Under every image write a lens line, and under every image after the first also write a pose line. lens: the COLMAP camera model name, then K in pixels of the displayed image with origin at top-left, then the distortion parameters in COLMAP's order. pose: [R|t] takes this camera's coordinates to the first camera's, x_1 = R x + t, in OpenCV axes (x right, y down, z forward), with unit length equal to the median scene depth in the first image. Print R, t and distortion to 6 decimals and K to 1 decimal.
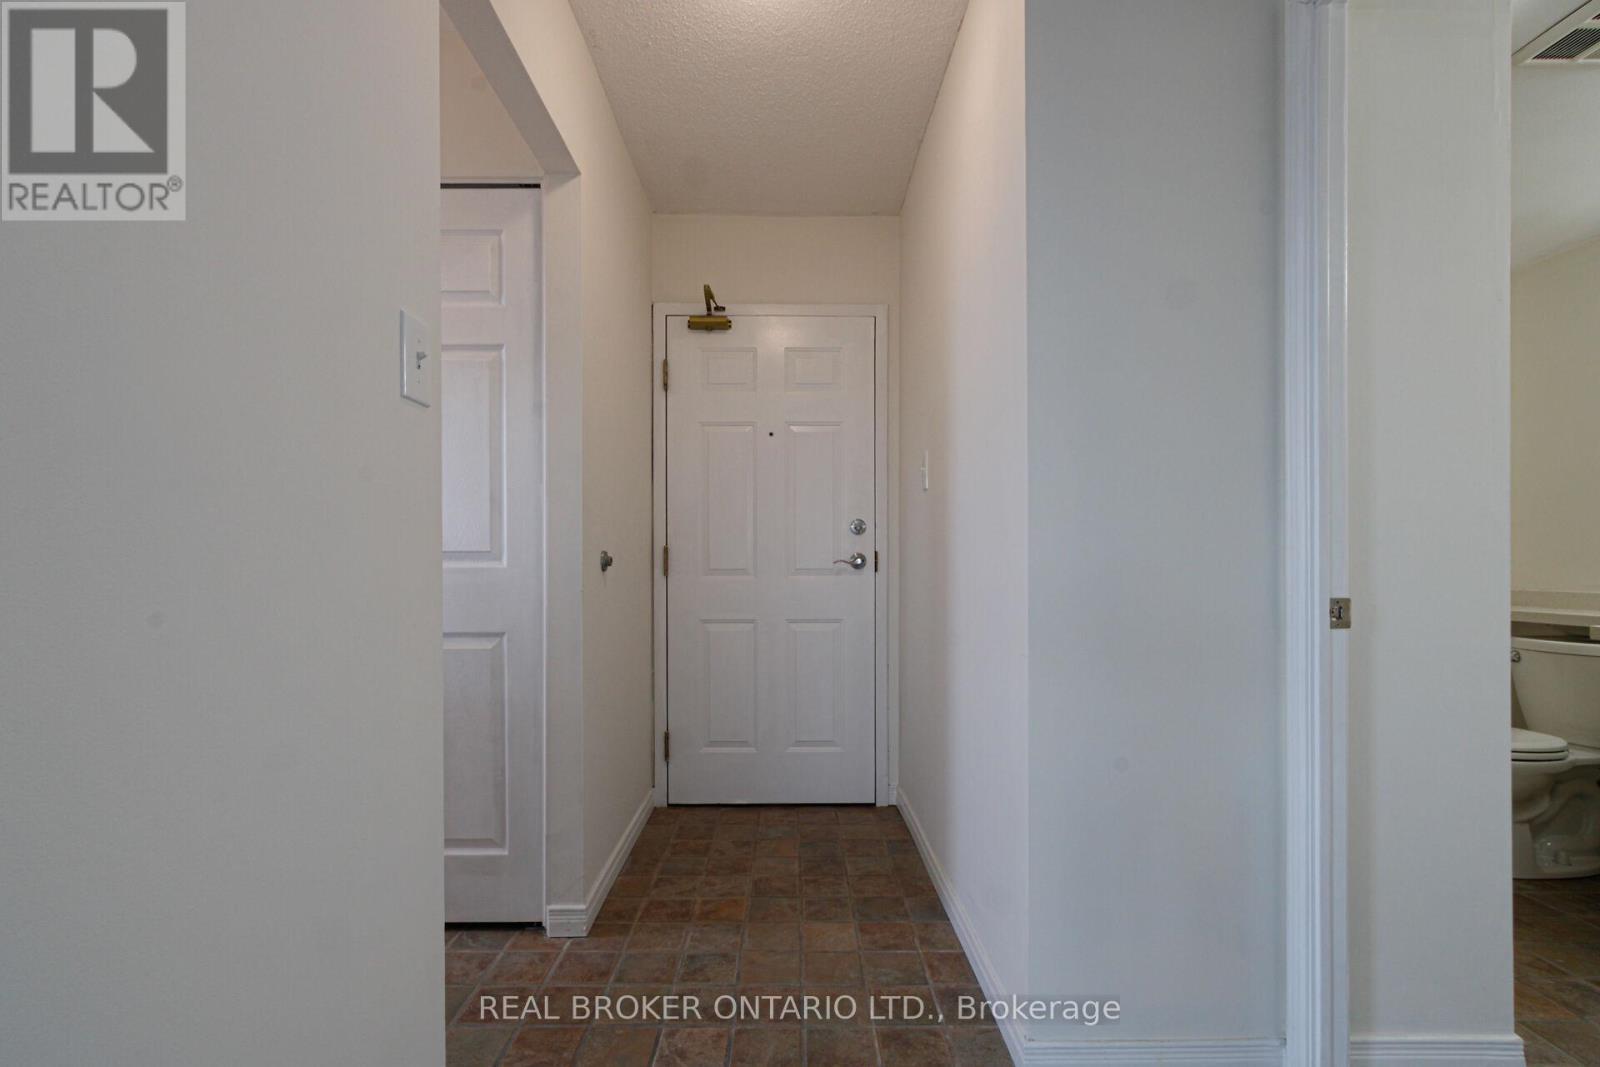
lens RADIAL K [[734.1, 0, 790.7], [0, 734.1, 574.1], [0, 0, 1]] dist [0.003414, 0.000127]
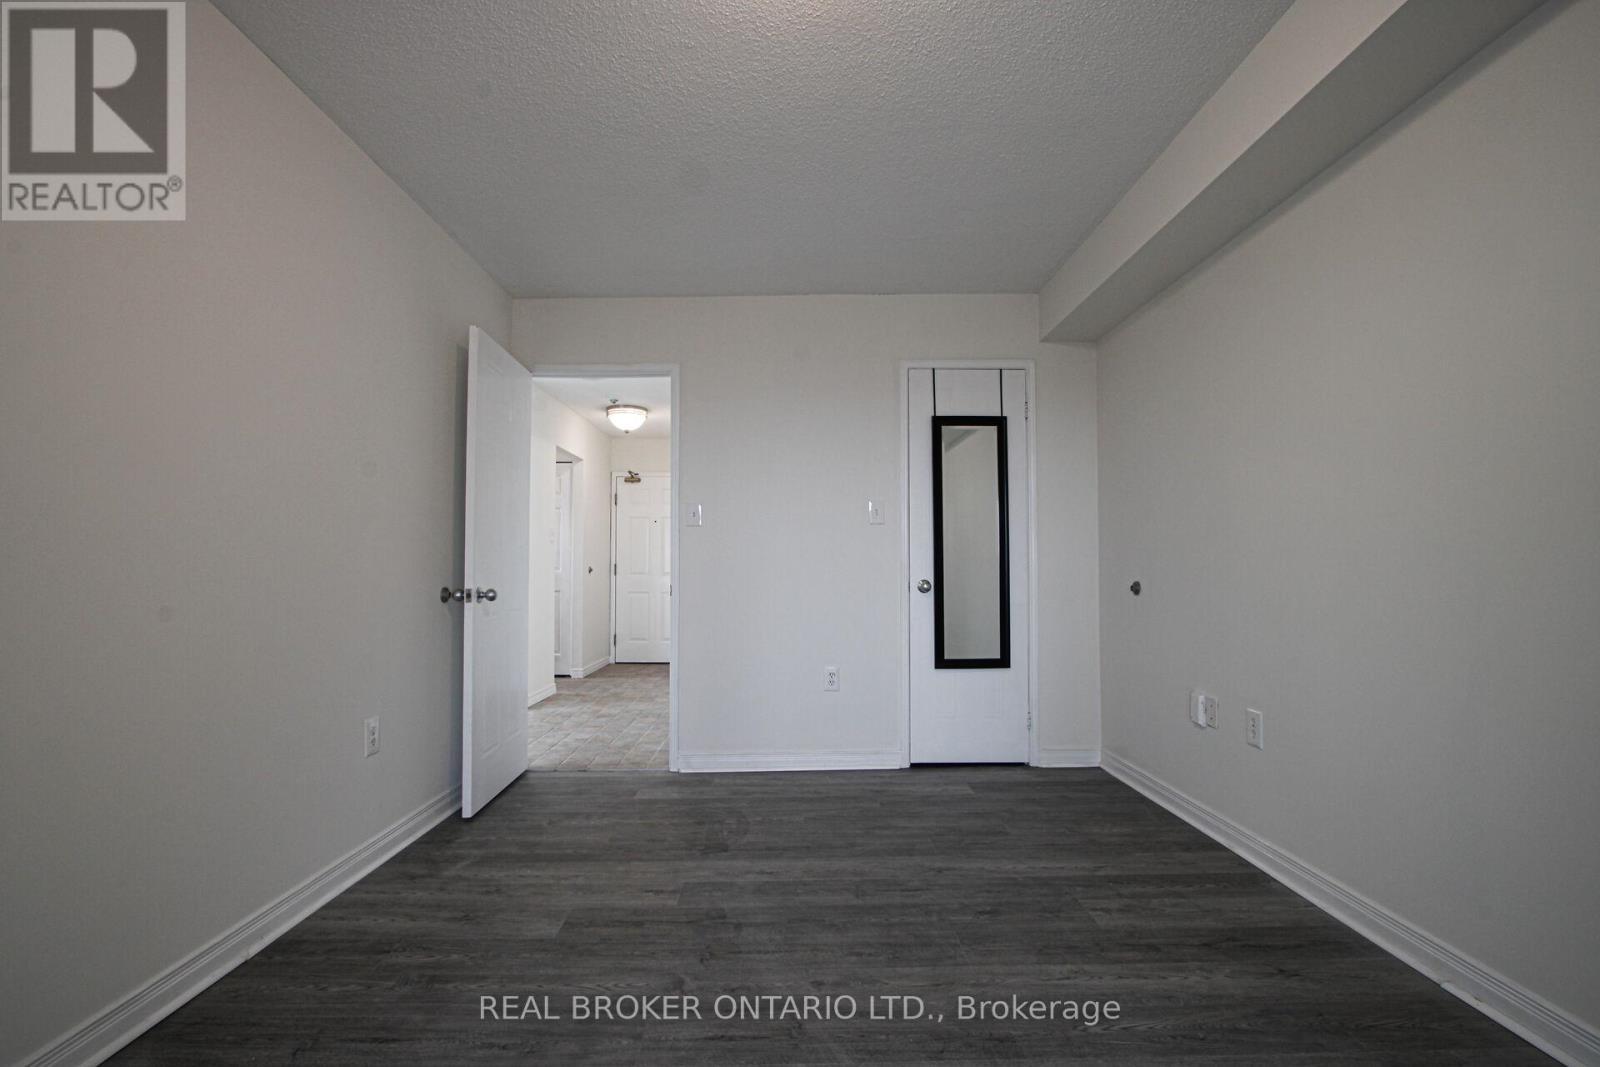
lens RADIAL K [[748.4, 0, 802.3], [0, 748.4, 542.8], [0, 0, 1]] dist [0.000763, 0.001494]
pose [[0.999999, -0.001436, 0.000358, 0.502610], [0.001452, 0.998919, -0.046458, 0.013073], [-0.000291, 0.046458, 0.998920, -1.697413]]
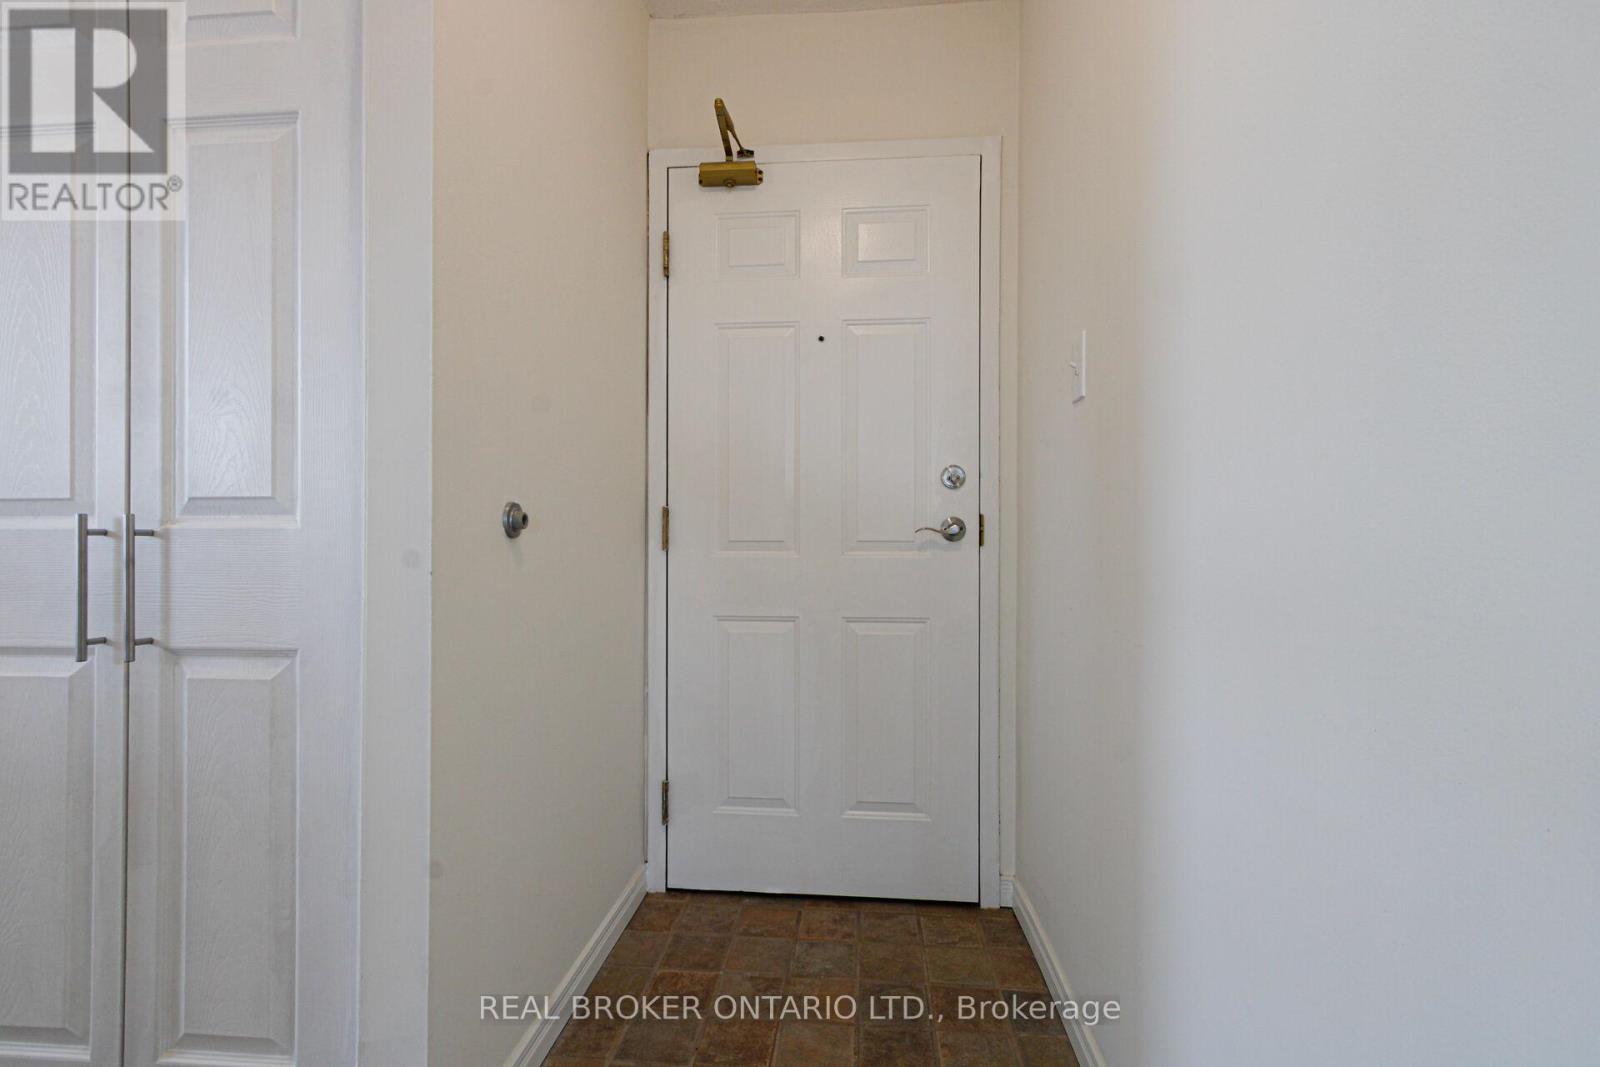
lens RADIAL K [[759.6, 0, 791.8], [0, 759.6, 538.8], [0, 0, 1]] dist [0.002092, 0.000935]
pose [[0.995401, 0.004236, -0.095705, 0.013593], [-0.006150, 0.999787, -0.019708, 0.005009], [0.095602, 0.020206, 0.995215, 0.317441]]
